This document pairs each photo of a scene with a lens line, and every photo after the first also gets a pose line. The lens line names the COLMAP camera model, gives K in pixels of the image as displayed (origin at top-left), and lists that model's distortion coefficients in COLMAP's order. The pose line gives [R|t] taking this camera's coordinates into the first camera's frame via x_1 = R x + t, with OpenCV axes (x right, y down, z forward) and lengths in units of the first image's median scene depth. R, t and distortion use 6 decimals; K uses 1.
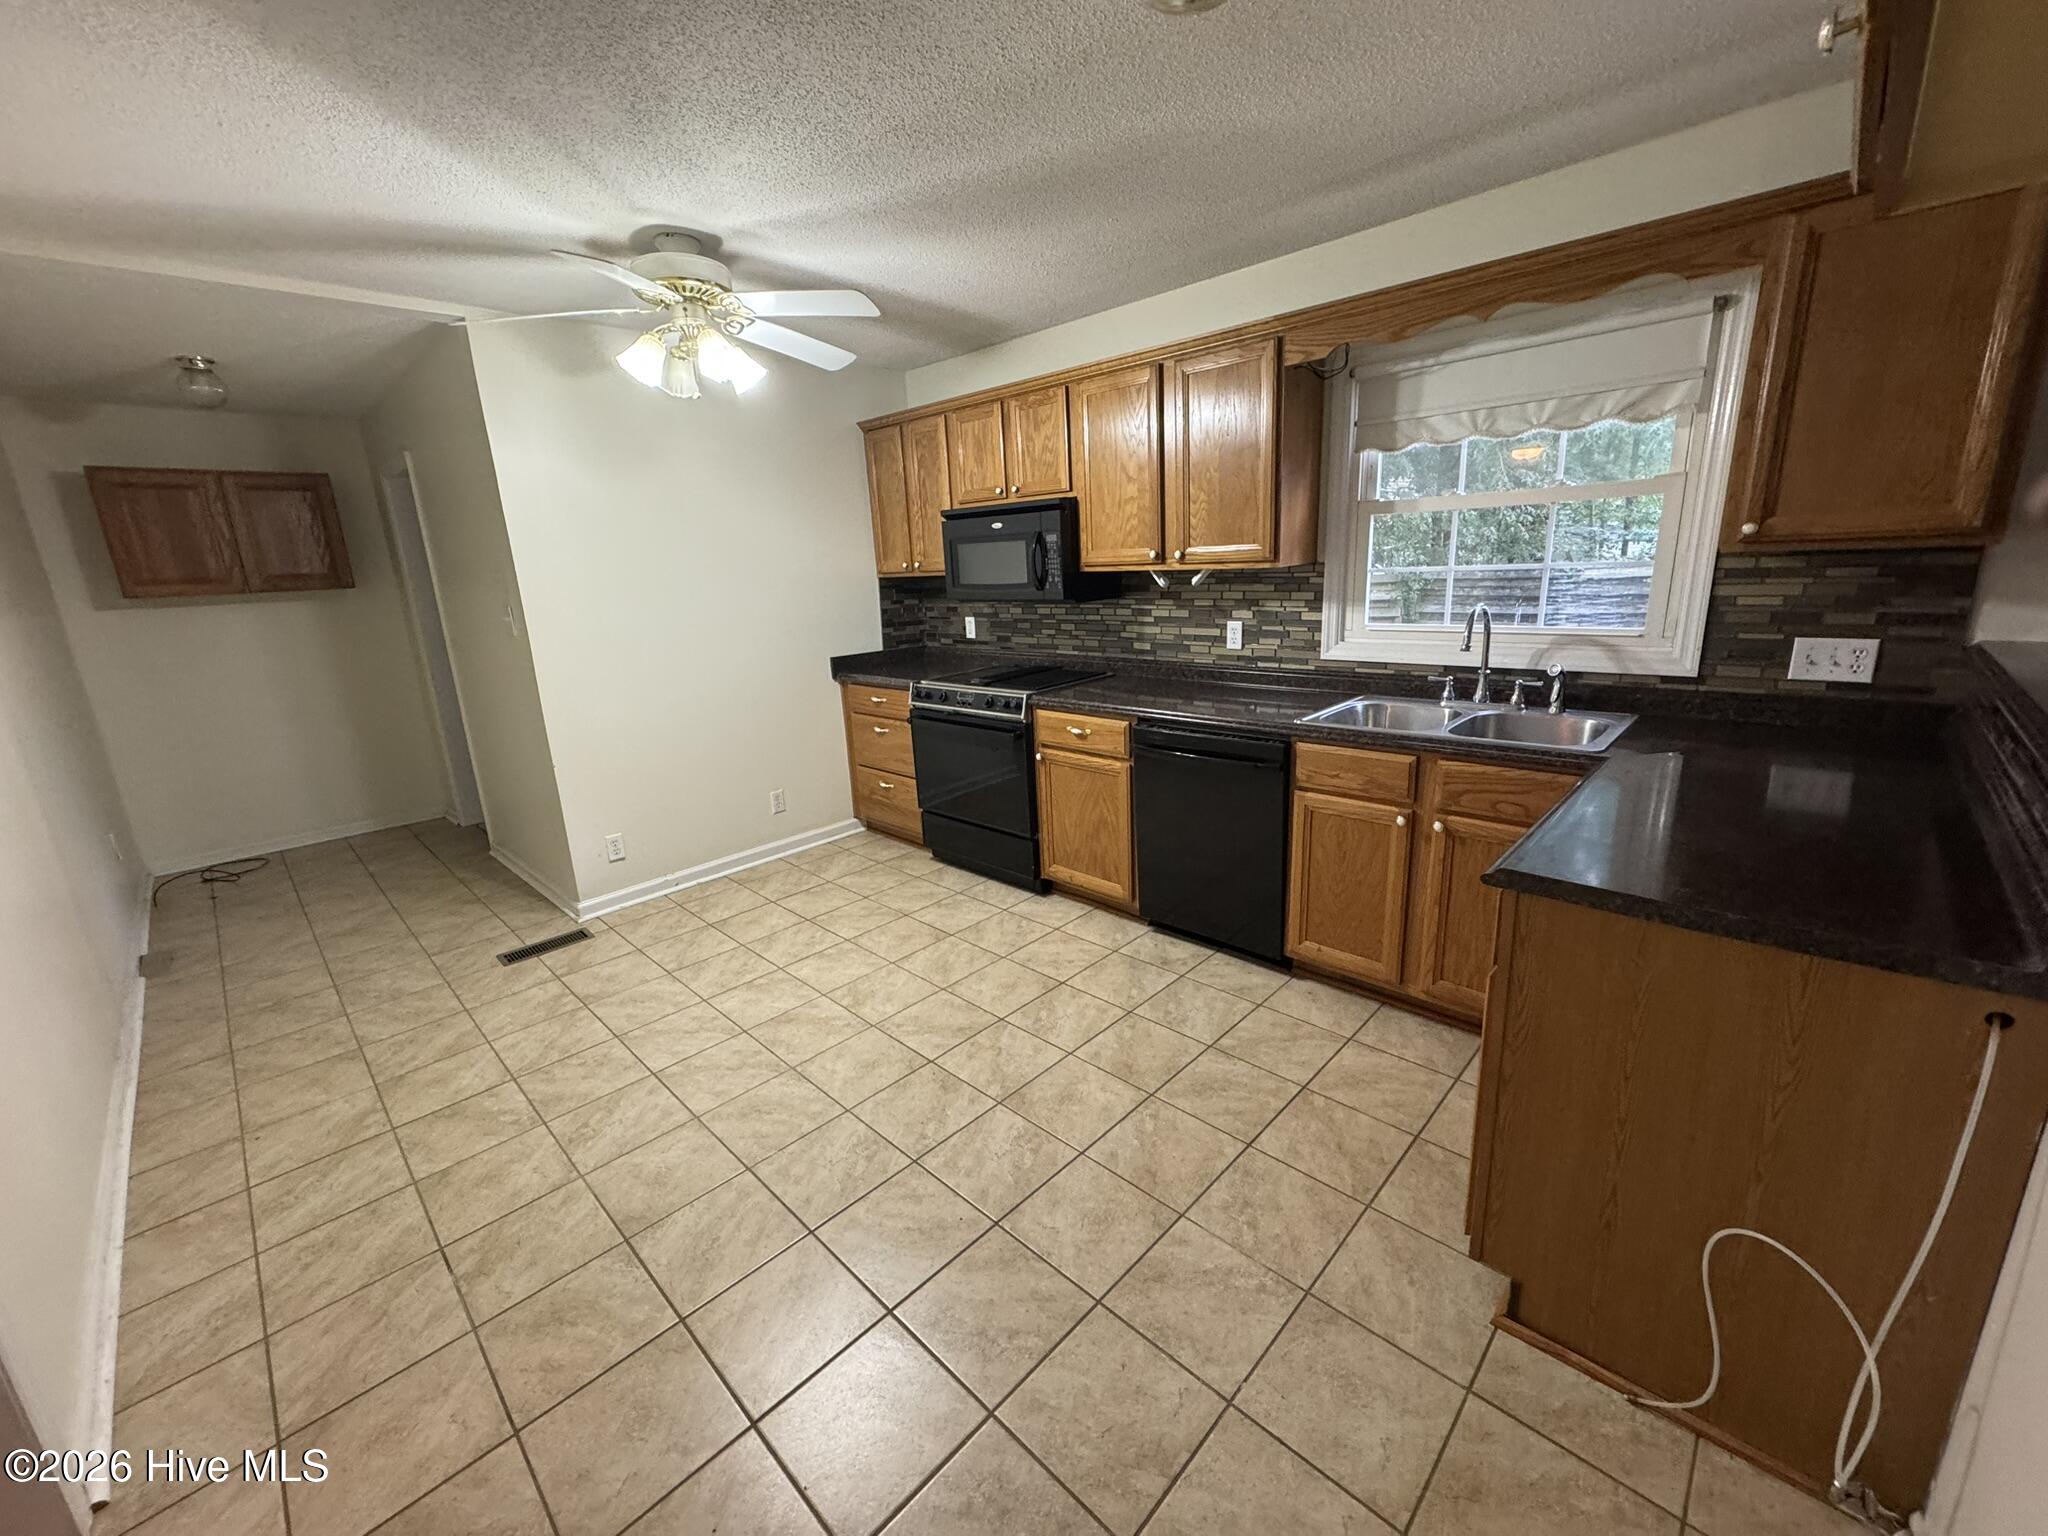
lens RADIAL K [[814.5, 0, 1021.7], [0, 814.5, 764.5], [0, 0, 1]] dist [-0.004433, 0.001300]
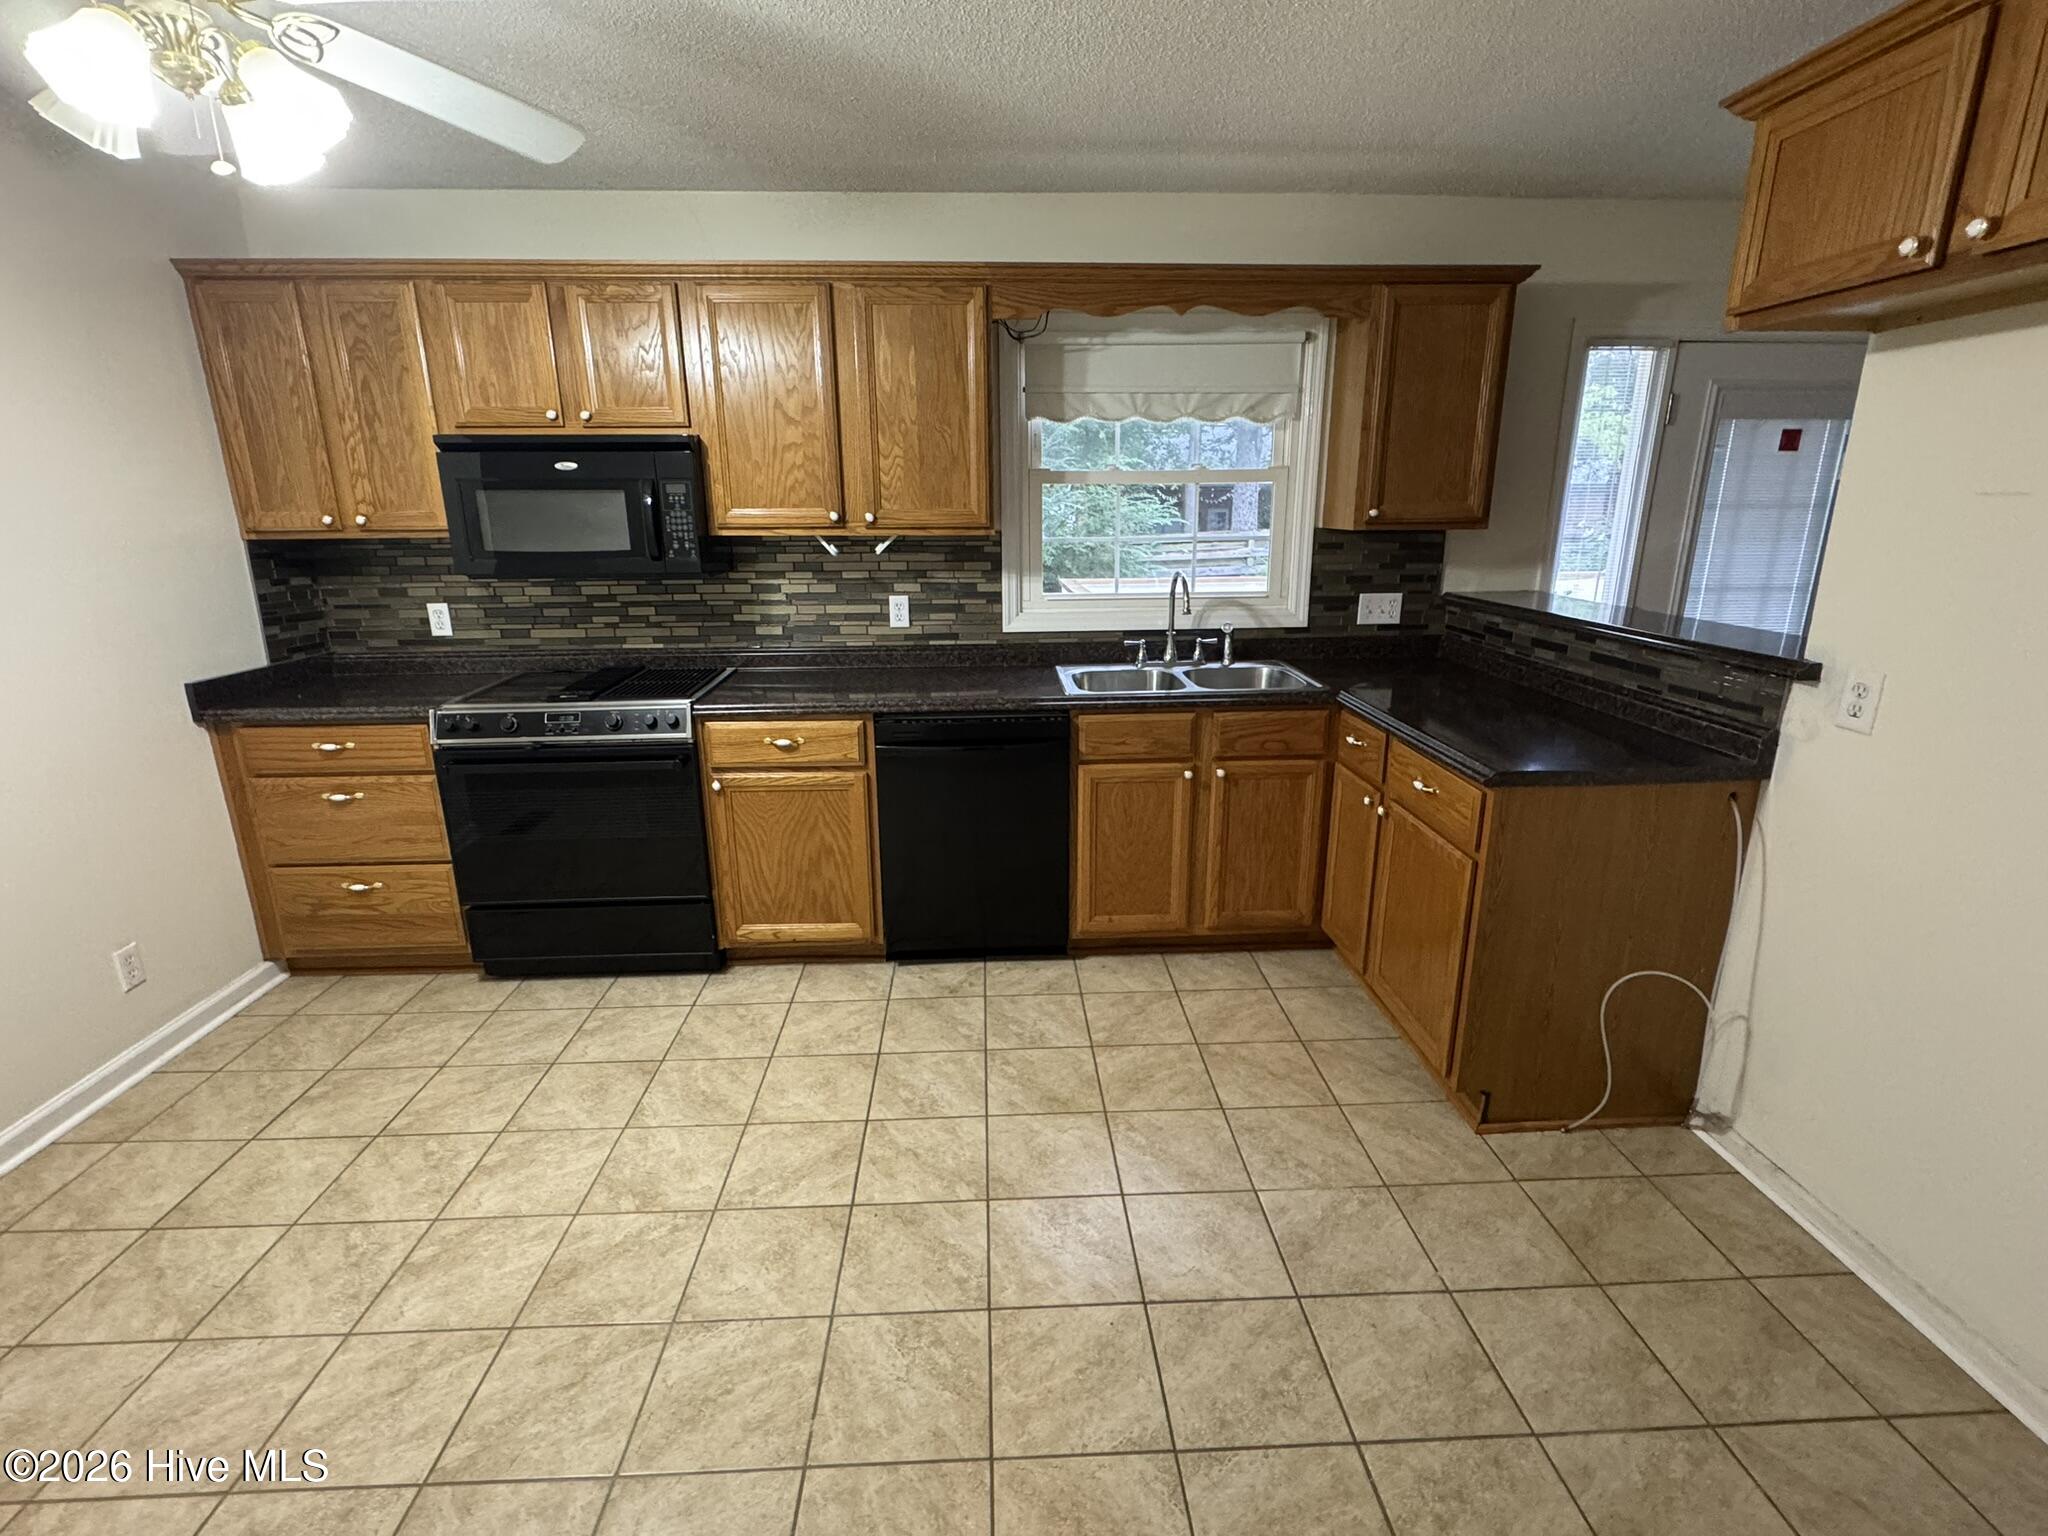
lens RADIAL K [[958.9, 0, 1025.9], [0, 958.9, 766.0], [0, 0, 1]] dist [-0.002555, 0.000844]
pose [[0.681327, -0.151148, 0.716203, -0.546642], [0.155675, 0.985985, 0.059989, -0.047632], [-0.715233, 0.070623, 0.695309, 0.261751]]
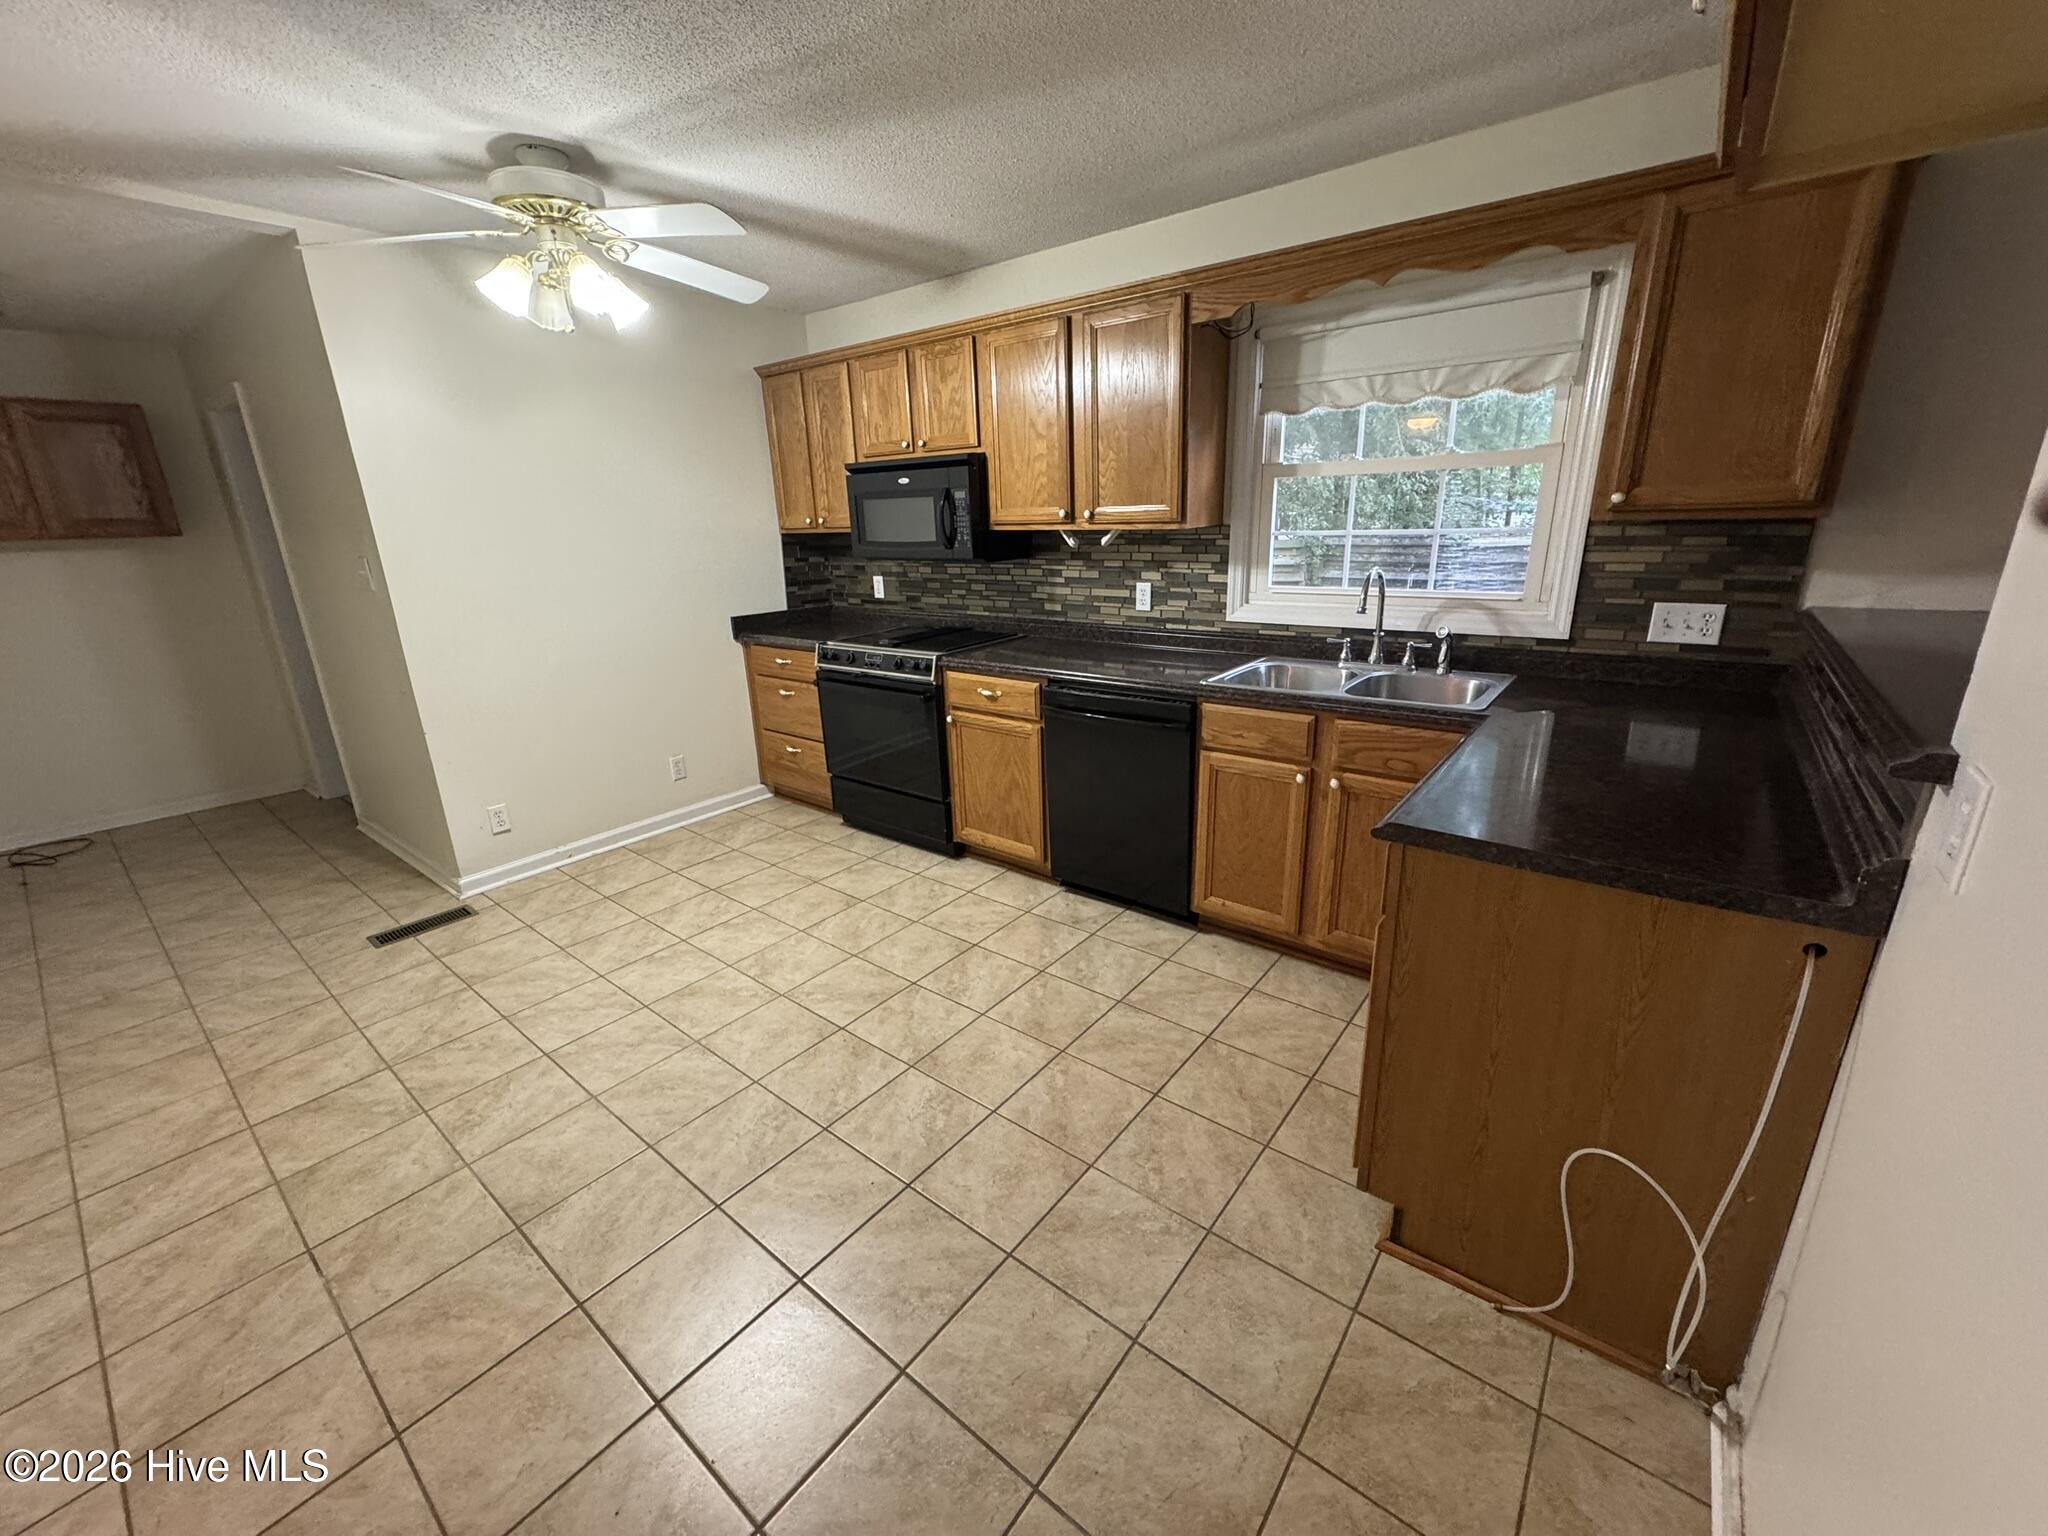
lens RADIAL K [[814.5, 0, 1021.7], [0, 814.5, 764.4], [0, 0, 1]] dist [-0.004433, 0.001300]
pose [[0.994690, -0.012678, 0.102135, 0.008773], [0.008047, 0.998926, 0.045623, 0.001375], [-0.102604, -0.044559, 0.993724, 0.009671]]
